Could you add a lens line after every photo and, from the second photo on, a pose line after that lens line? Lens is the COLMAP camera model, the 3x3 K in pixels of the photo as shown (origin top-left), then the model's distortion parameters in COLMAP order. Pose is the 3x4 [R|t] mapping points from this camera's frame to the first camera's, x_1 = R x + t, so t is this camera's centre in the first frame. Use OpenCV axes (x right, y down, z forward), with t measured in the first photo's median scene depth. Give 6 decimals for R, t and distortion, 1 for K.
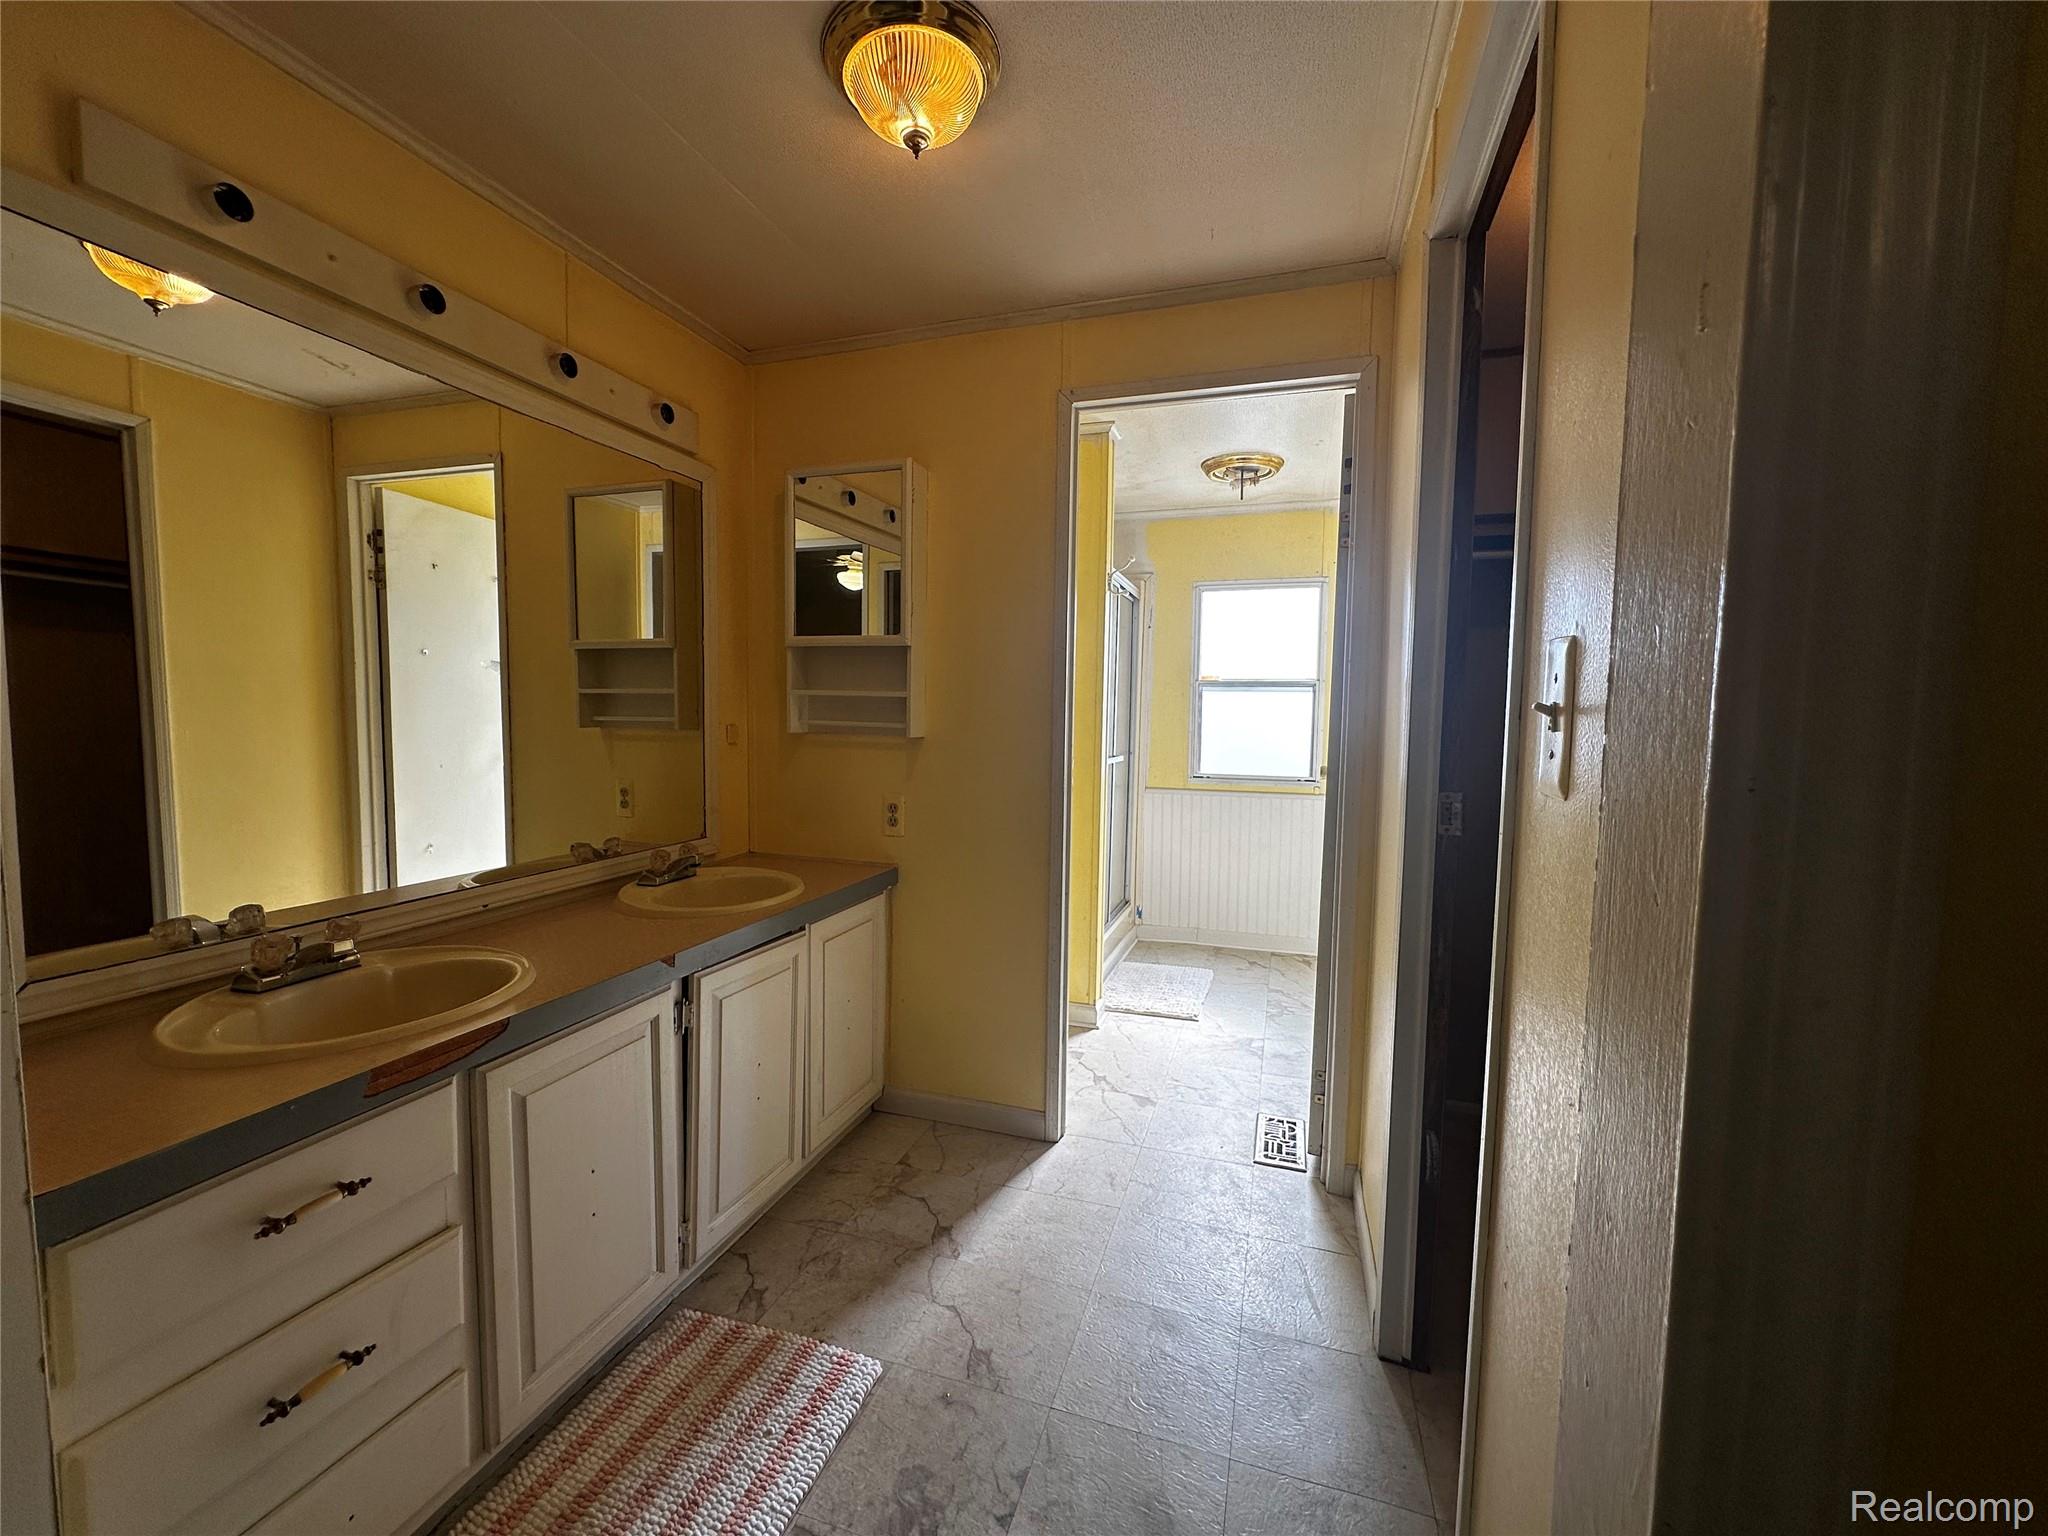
lens RADIAL K [[818.9, 0, 1020.0], [0, 818.9, 770.0], [0, 0, 1]] dist [-0.006088, 0.002394]
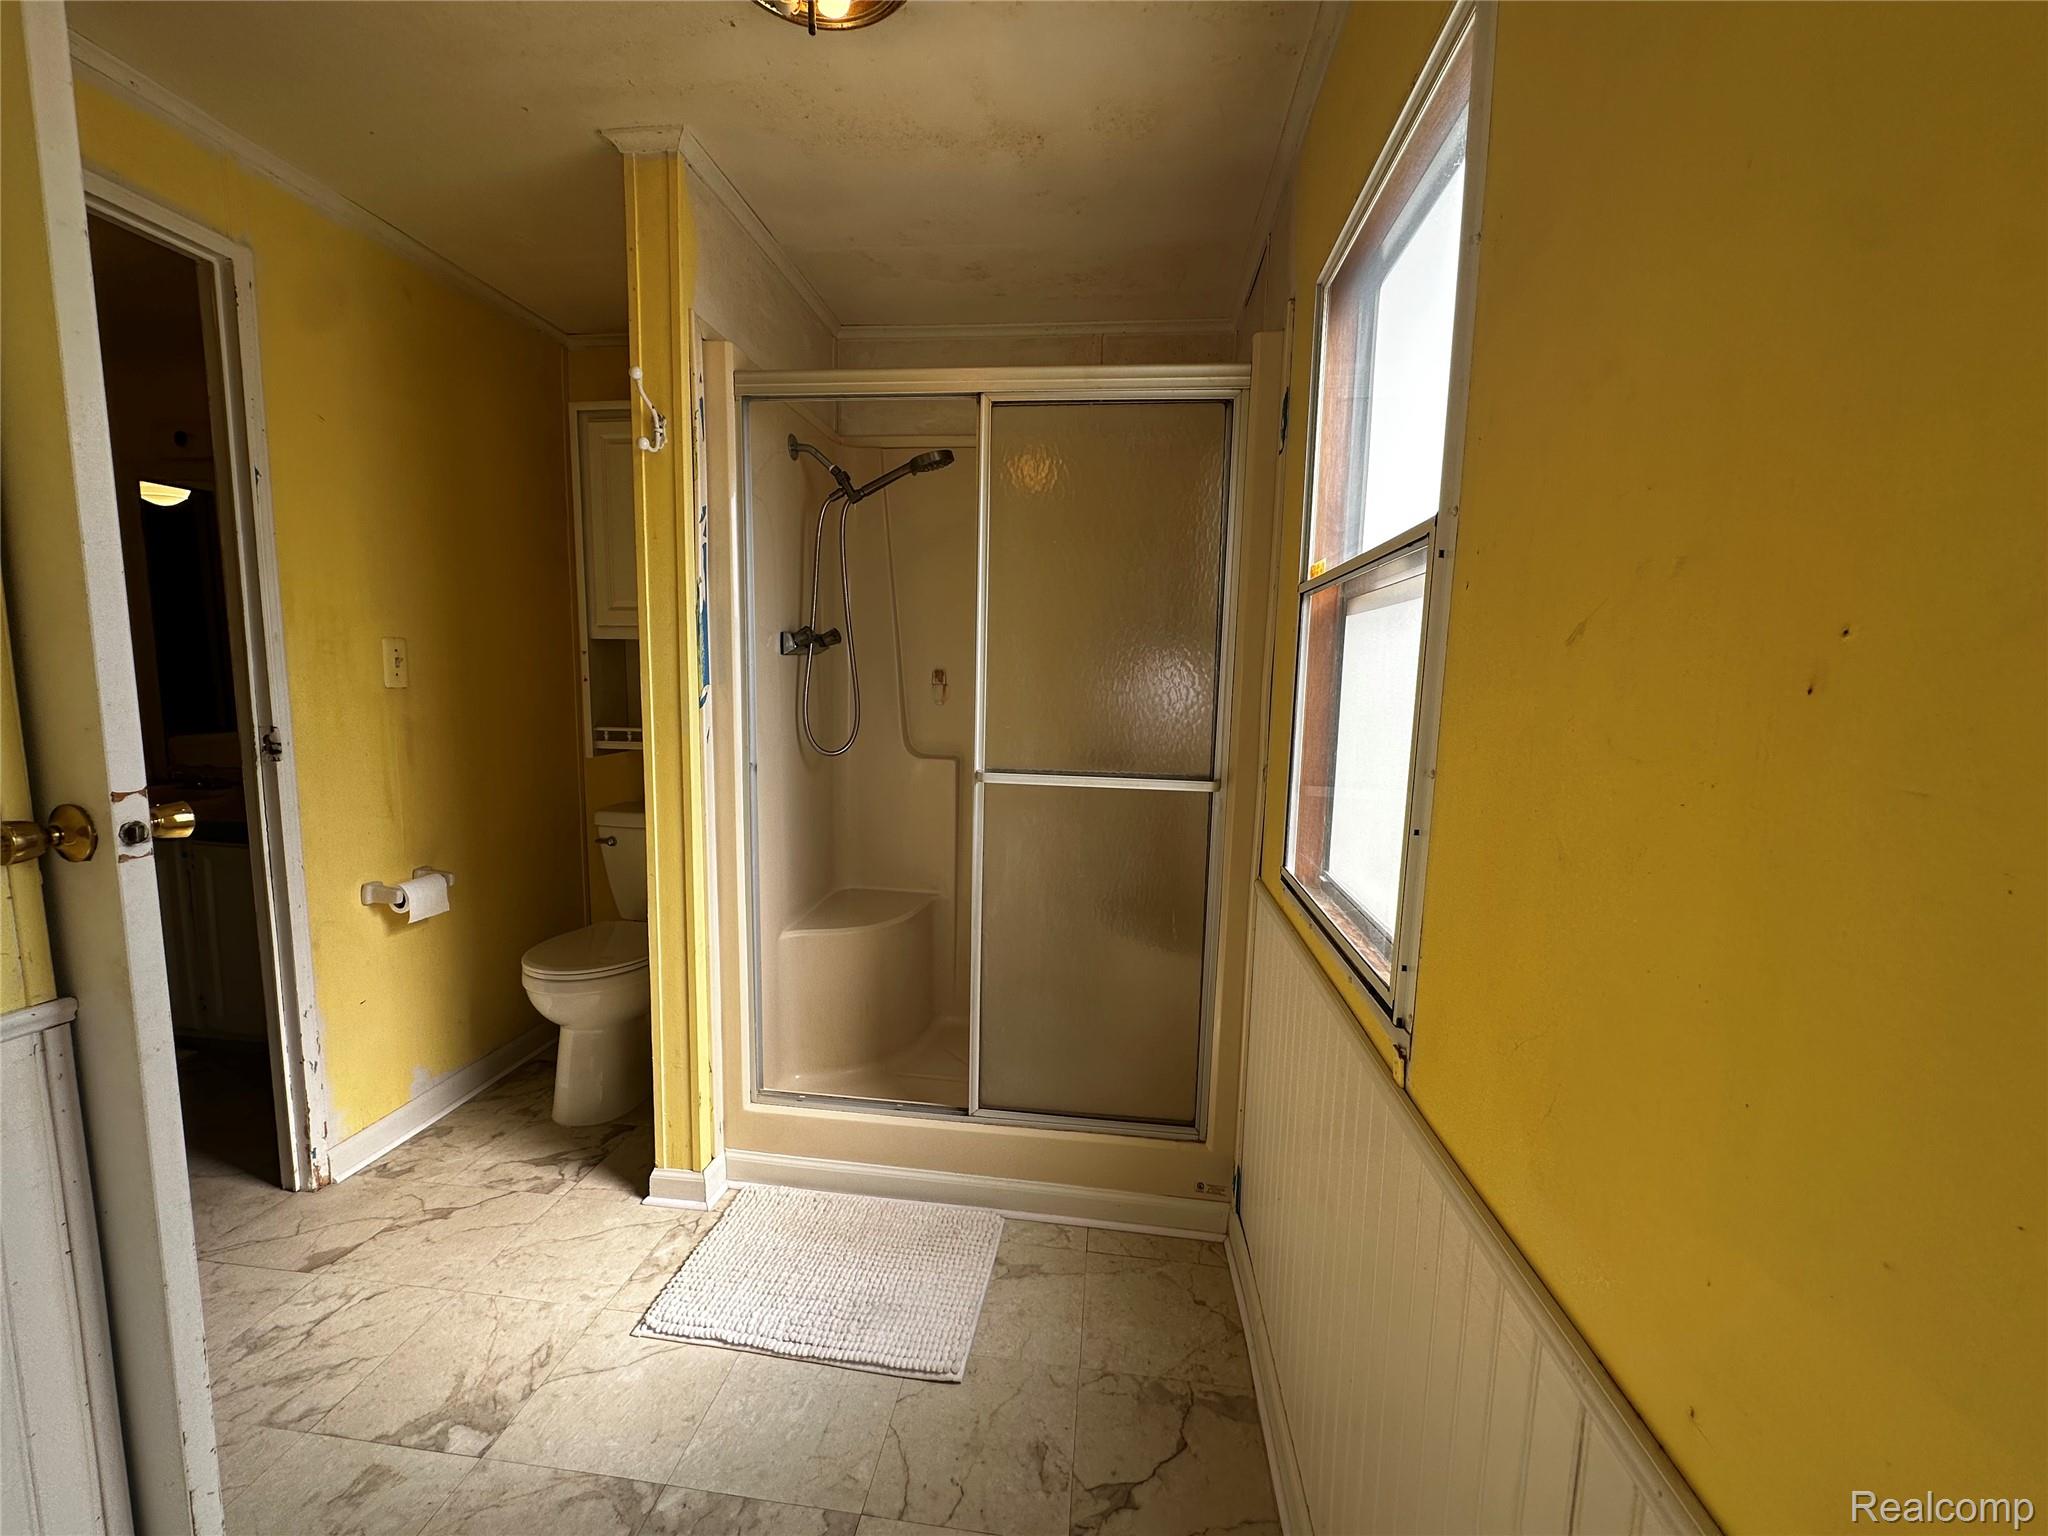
lens RADIAL K [[818.9, 0, 1016.4], [0, 818.9, 772.2], [0, 0, 1]] dist [-0.006088, 0.002394]
pose [[0.192732, 0.093129, -0.976822, 0.537792], [-0.091384, 0.992863, 0.076628, -0.047978], [0.976987, 0.074497, 0.199867, 0.869709]]
